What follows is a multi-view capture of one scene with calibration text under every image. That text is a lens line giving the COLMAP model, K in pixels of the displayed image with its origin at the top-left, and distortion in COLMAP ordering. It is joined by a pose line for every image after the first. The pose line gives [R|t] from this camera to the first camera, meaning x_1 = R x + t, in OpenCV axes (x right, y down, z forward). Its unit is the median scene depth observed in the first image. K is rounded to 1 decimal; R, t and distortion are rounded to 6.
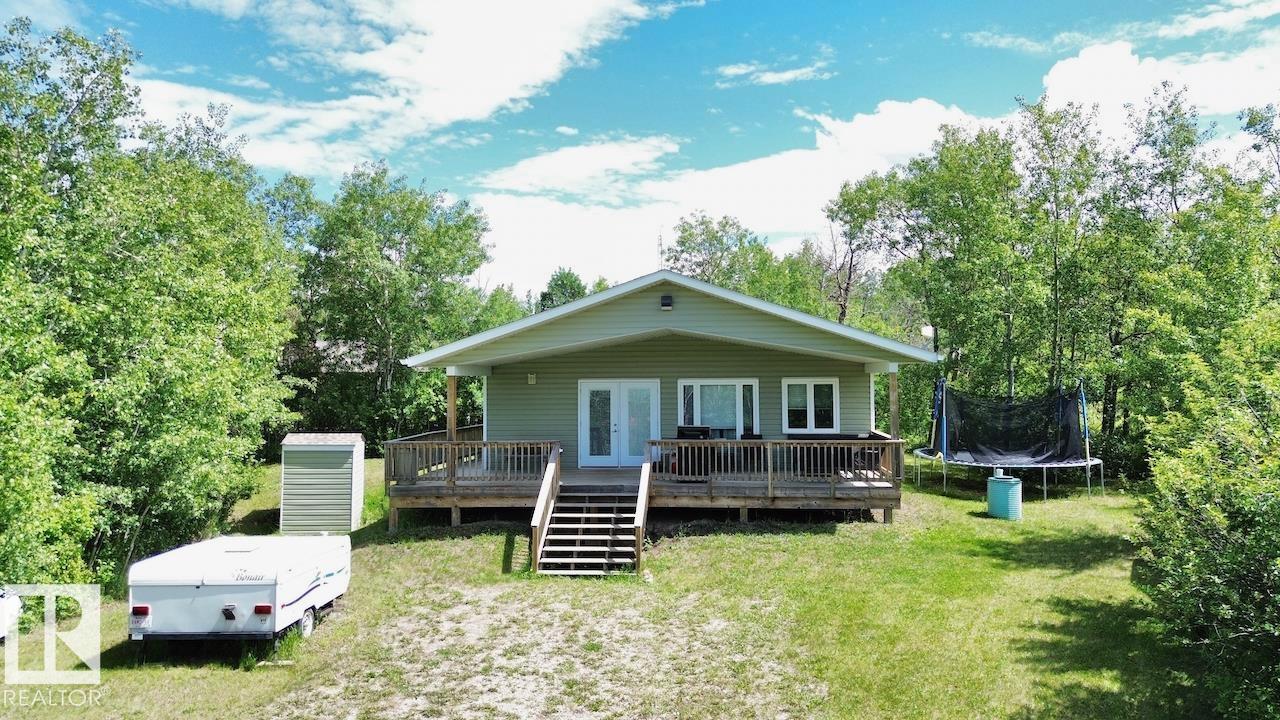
lens RADIAL K [[895.5, 0, 643.6], [0, 895.5, 340.1], [0, 0, 1]] dist [0.007126, -0.000026]
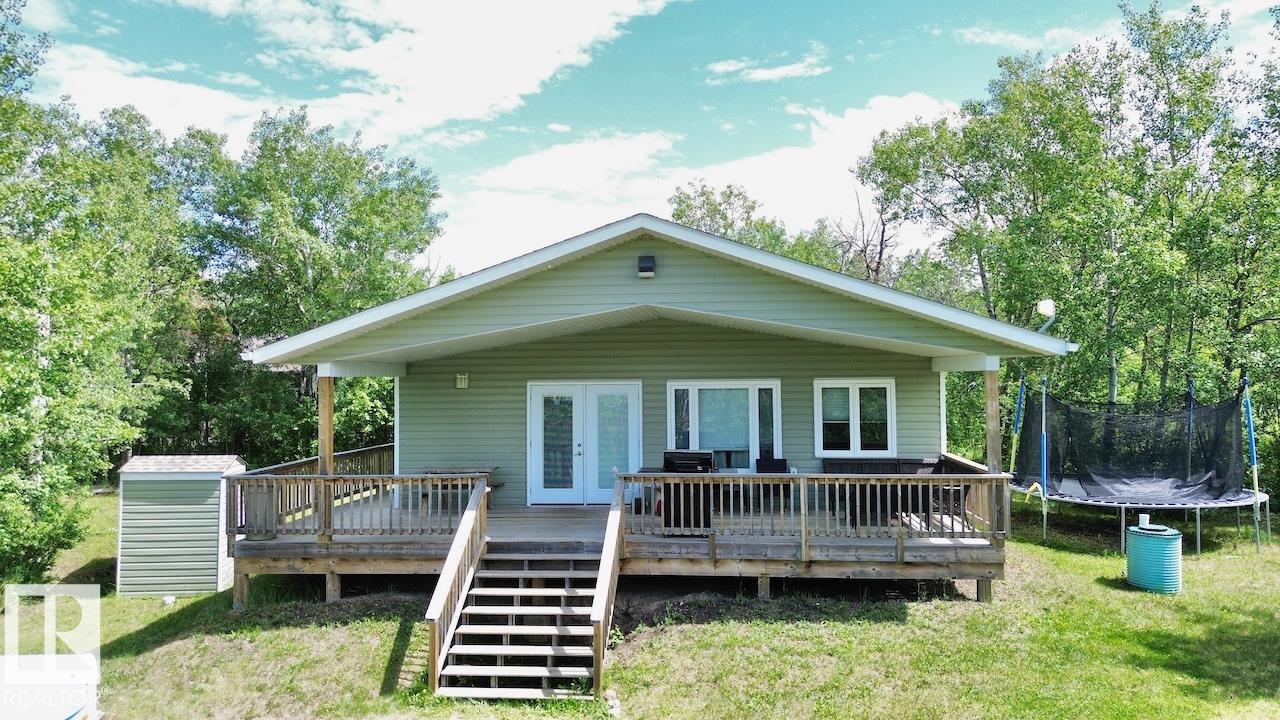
lens RADIAL K [[895.5, 0, 643.6], [0, 895.5, 340.1], [0, 0, 1]] dist [0.007126, -0.000026]
pose [[0.999996, -0.002503, -0.001647, 0.024027], [0.002507, 0.999994, 0.002173, 0.011231], [0.001641, -0.002177, 0.999996, 0.329742]]
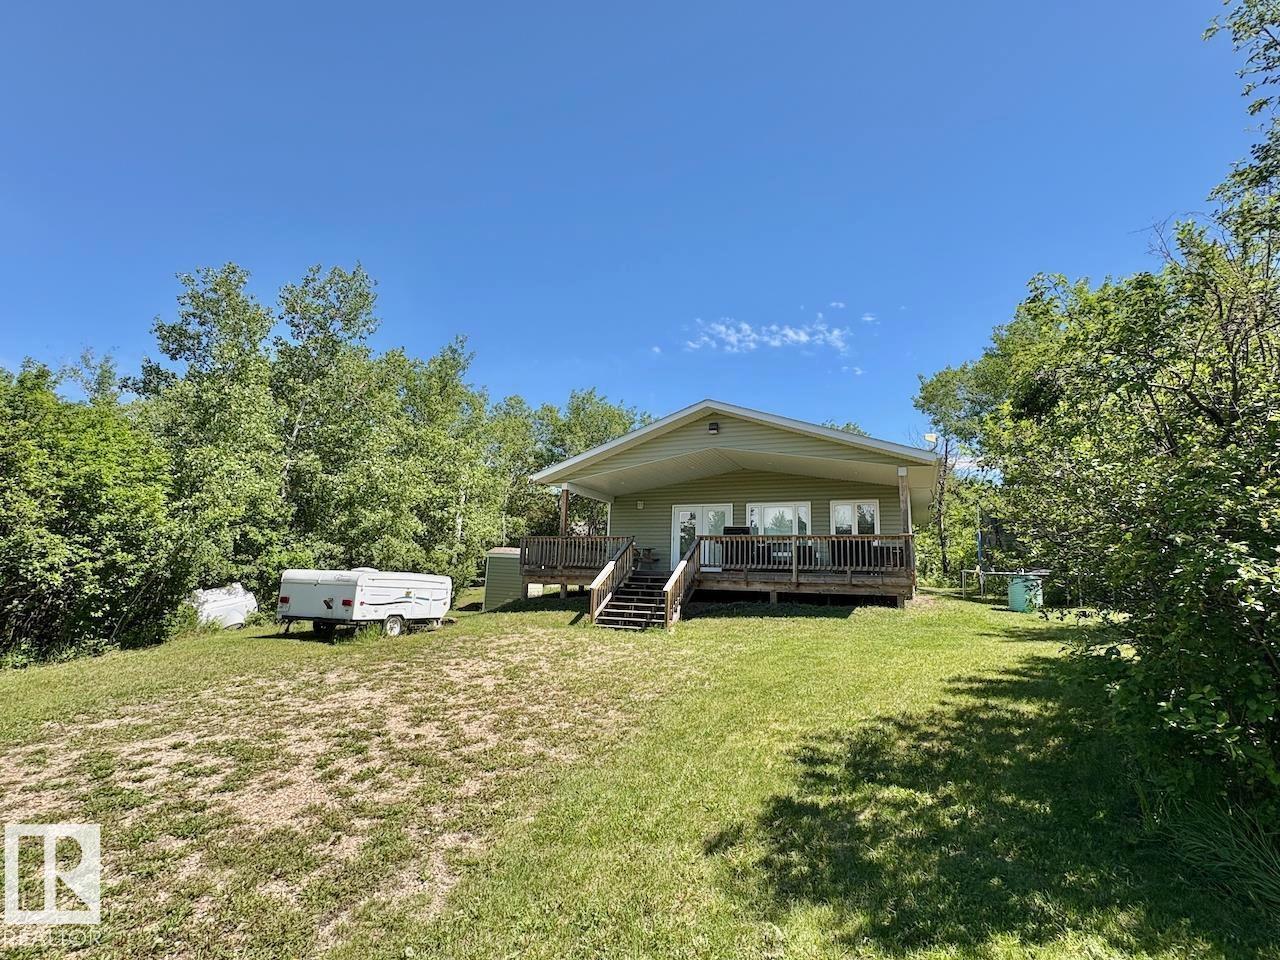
lens RADIAL K [[596.3, 0, 640.0], [0, 596.3, 480.0], [0, 0, 1]] dist [-0.022066, 0.010037]
pose [[0.939800, -0.020589, -0.341104, 0.211206], [-0.025381, 0.991221, -0.129759, 0.141948], [0.340781, 0.130605, 0.931027, 0.172818]]
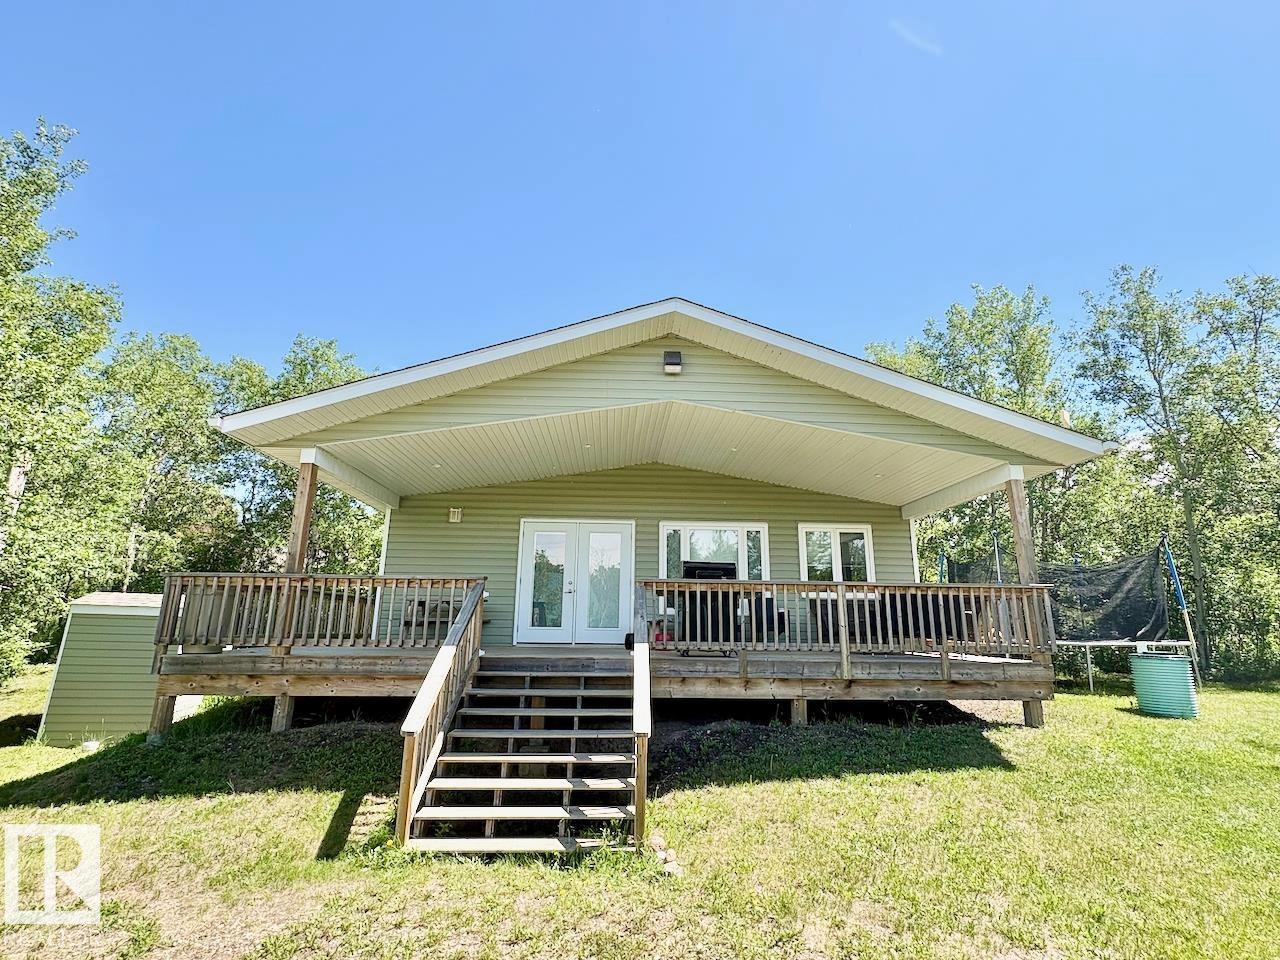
lens RADIAL K [[596.3, 0, 640.0], [0, 596.3, 480.0], [0, 0, 1]] dist [-0.022066, 0.010037]
pose [[0.991415, 0.049296, 0.121103, -0.043466], [-0.024266, 0.979485, -0.200050, 0.122992], [-0.128480, 0.195394, 0.972273, 0.589702]]
